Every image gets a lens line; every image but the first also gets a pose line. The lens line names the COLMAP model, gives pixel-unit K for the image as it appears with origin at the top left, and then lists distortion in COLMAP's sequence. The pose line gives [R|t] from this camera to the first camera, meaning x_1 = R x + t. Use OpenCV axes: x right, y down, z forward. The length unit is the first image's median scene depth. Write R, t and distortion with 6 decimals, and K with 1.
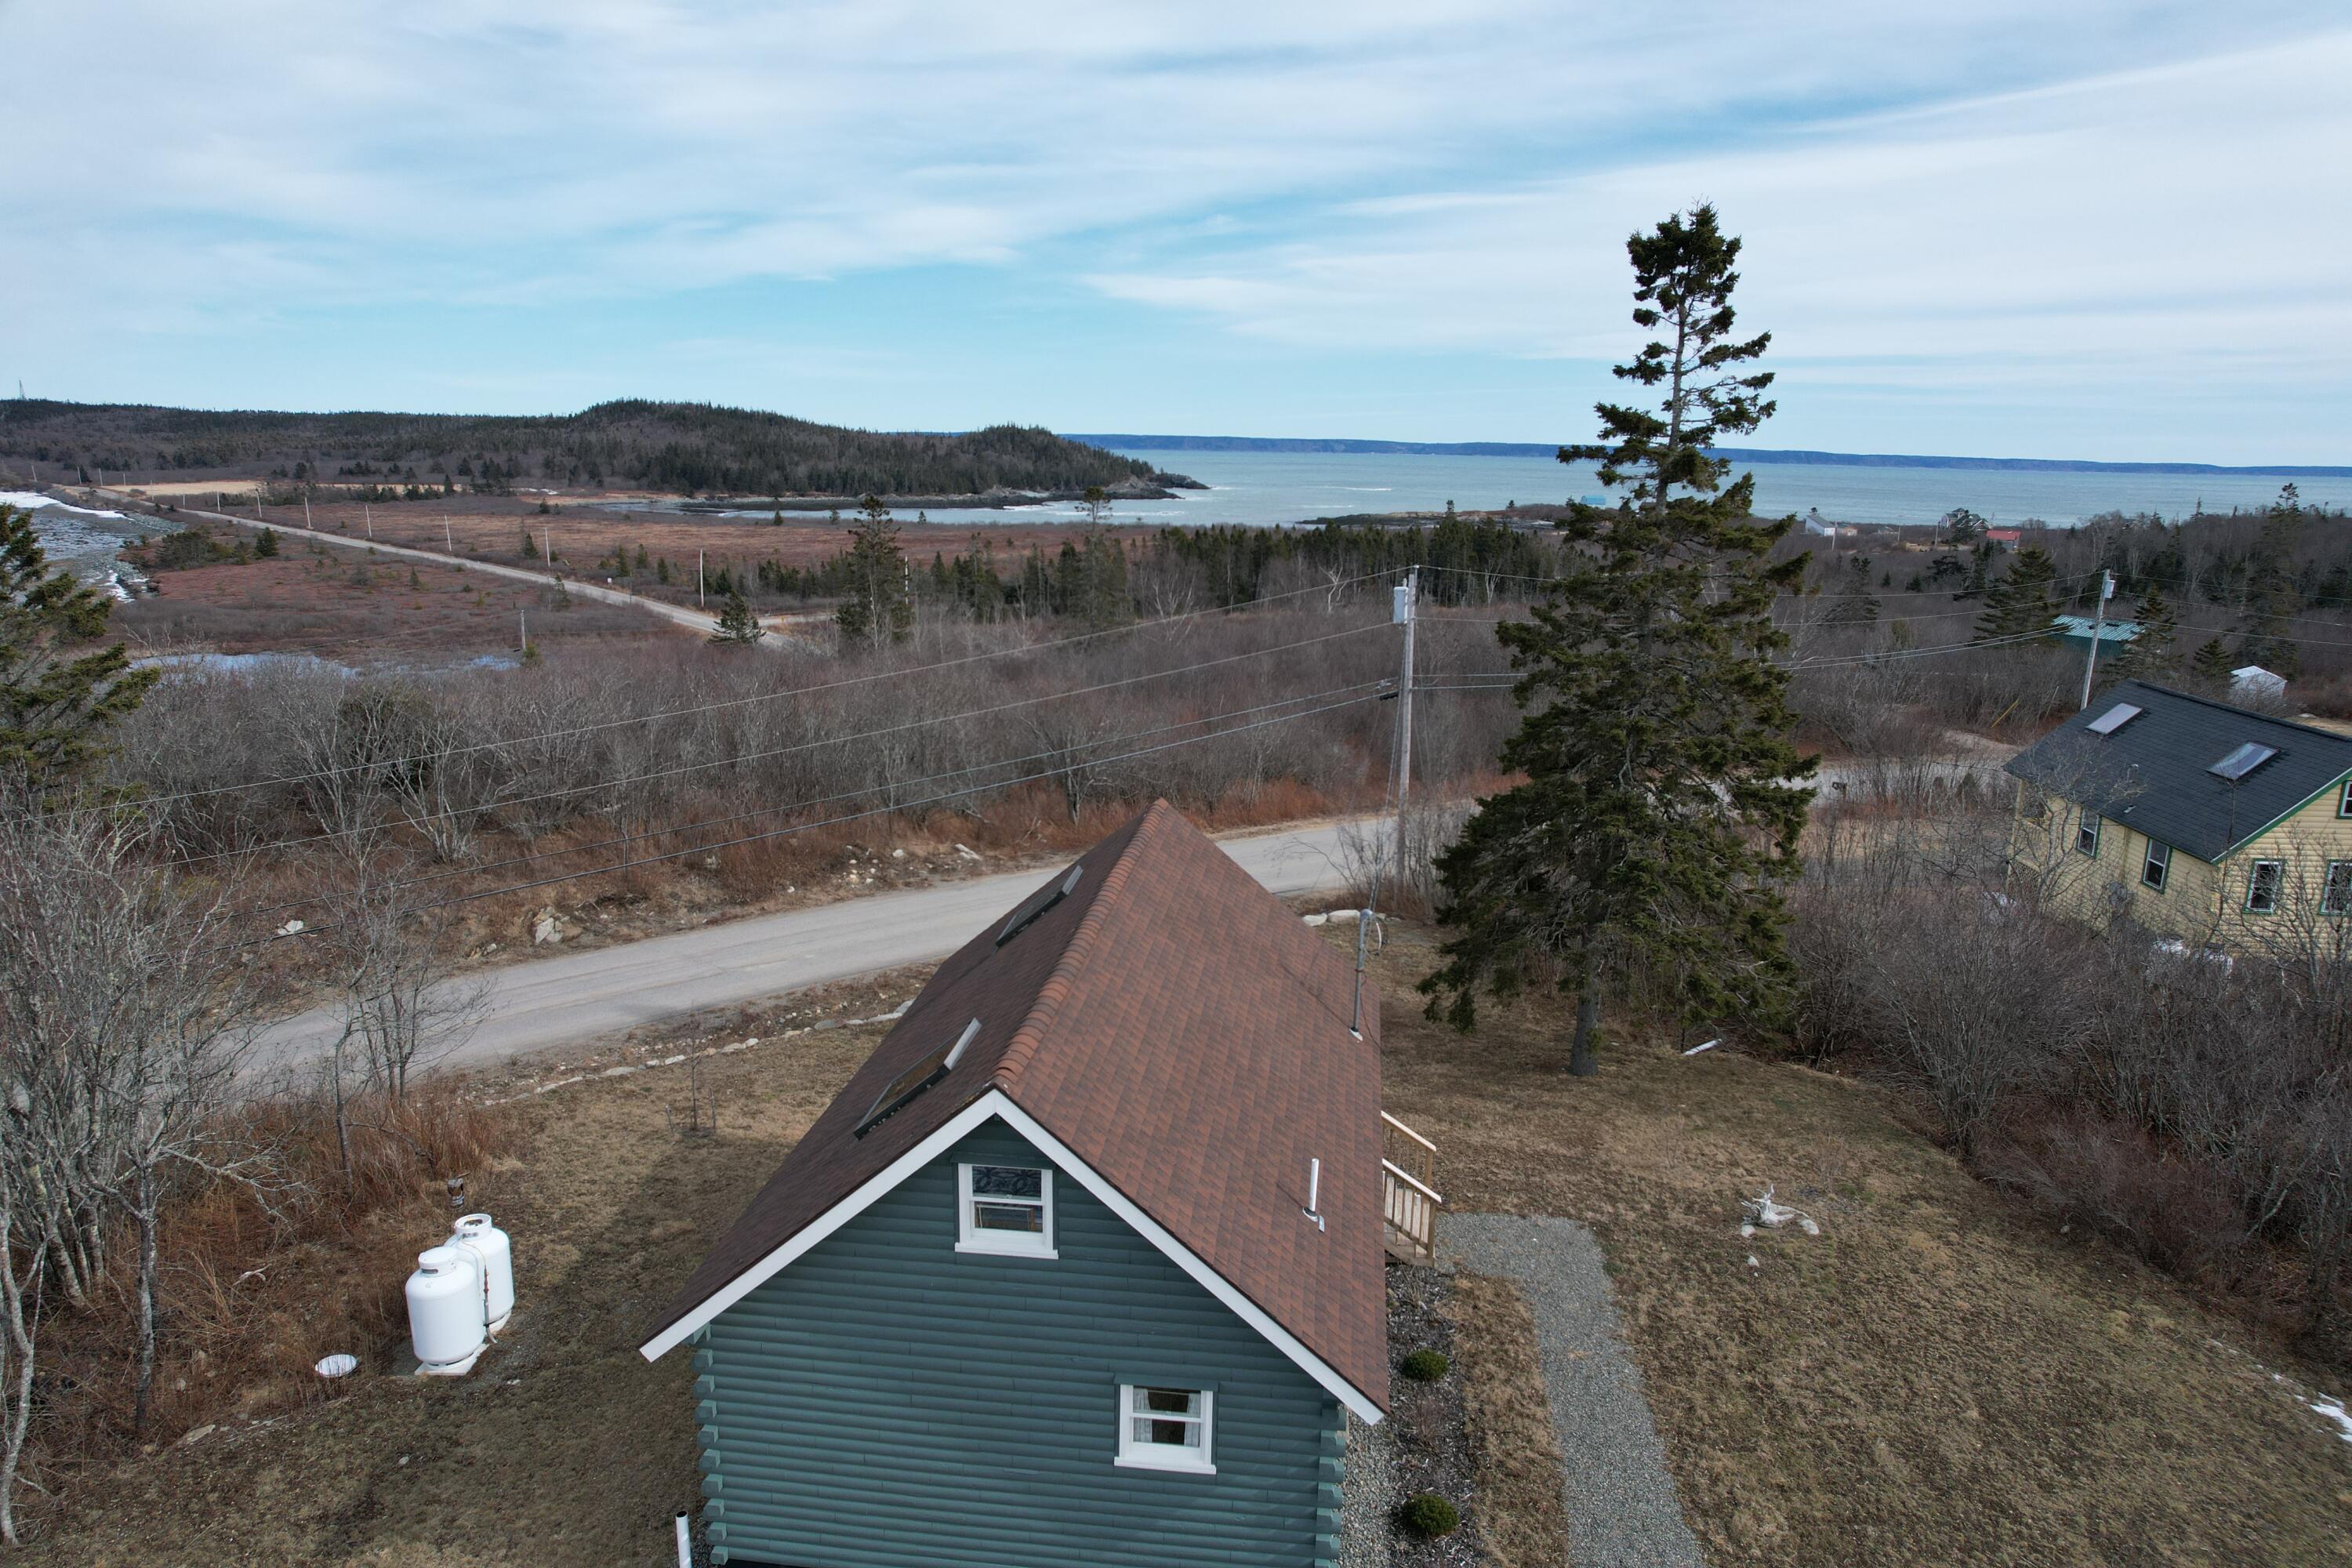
lens RADIAL K [[1513.5, 0, 1186.9], [0, 1513.5, 804.2], [0, 0, 1]] dist [-0.081290, 0.074646]
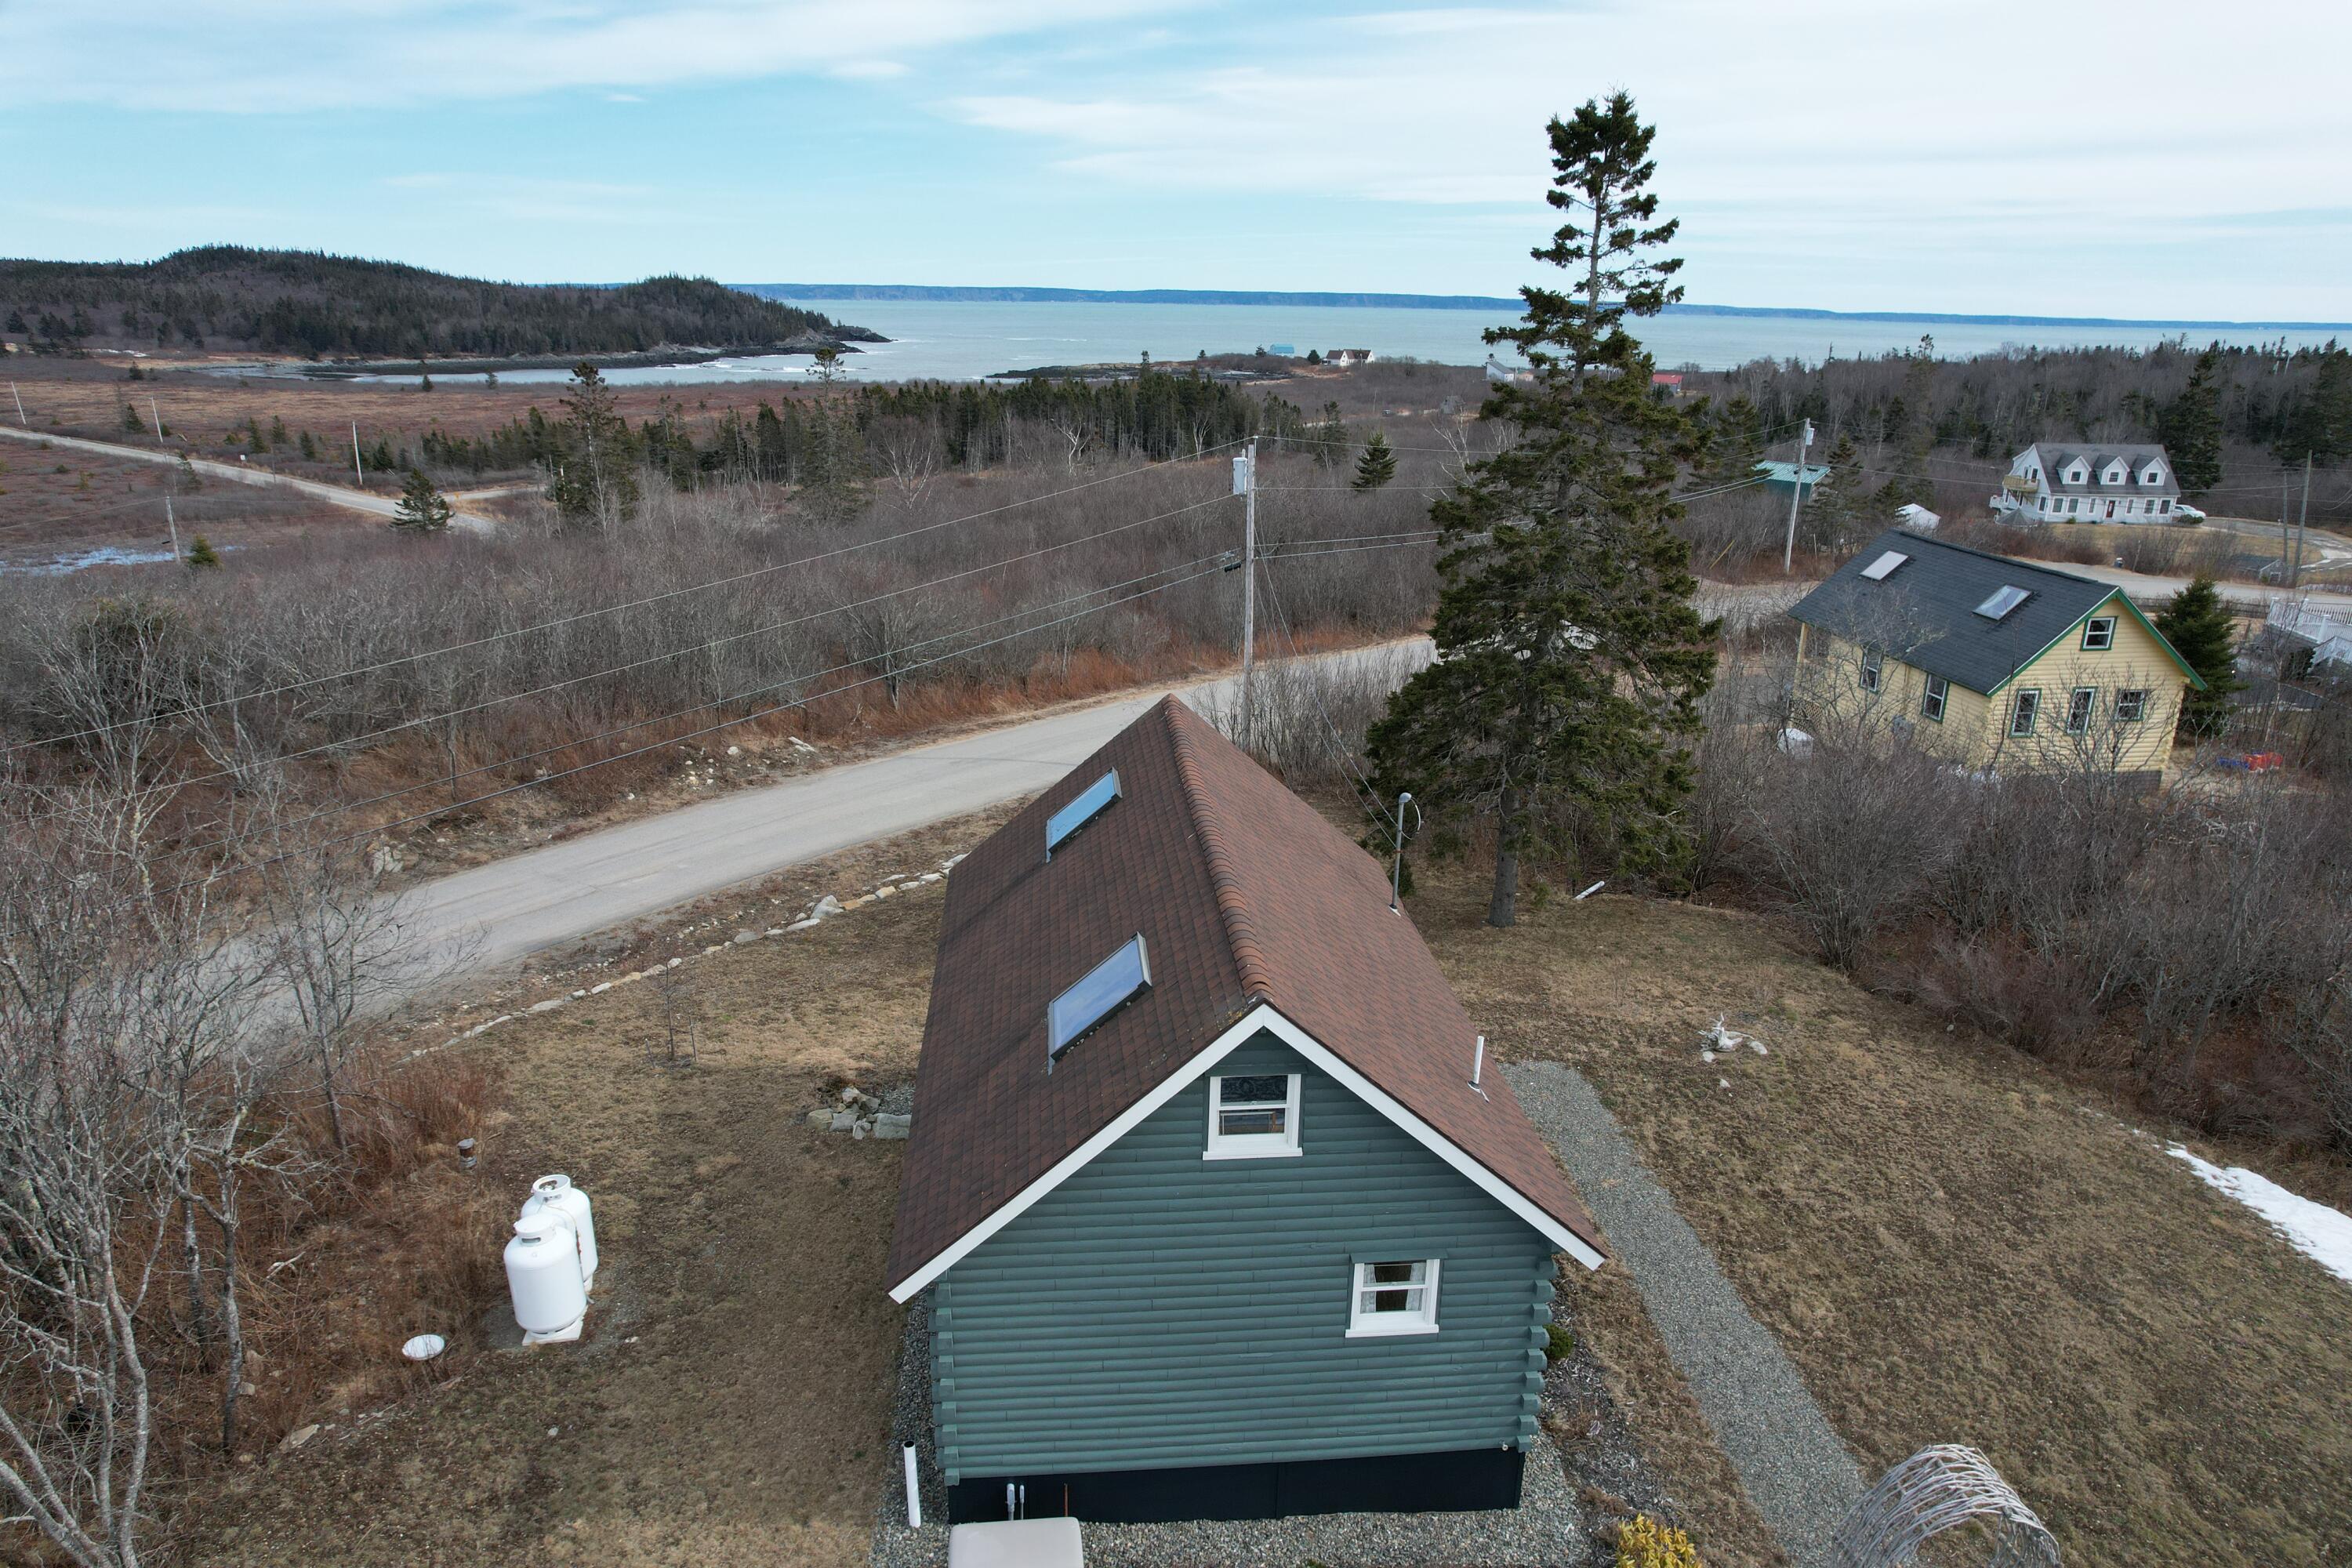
lens RADIAL K [[1513.5, 0, 1189.7], [0, 1513.5, 809.0], [0, 0, 1]] dist [-0.081290, 0.074646]
pose [[0.978841, -0.067766, 0.193076, -0.120705], [0.048790, 0.993649, 0.101398, -0.017191], [-0.198721, -0.089832, 0.975930, 0.002754]]
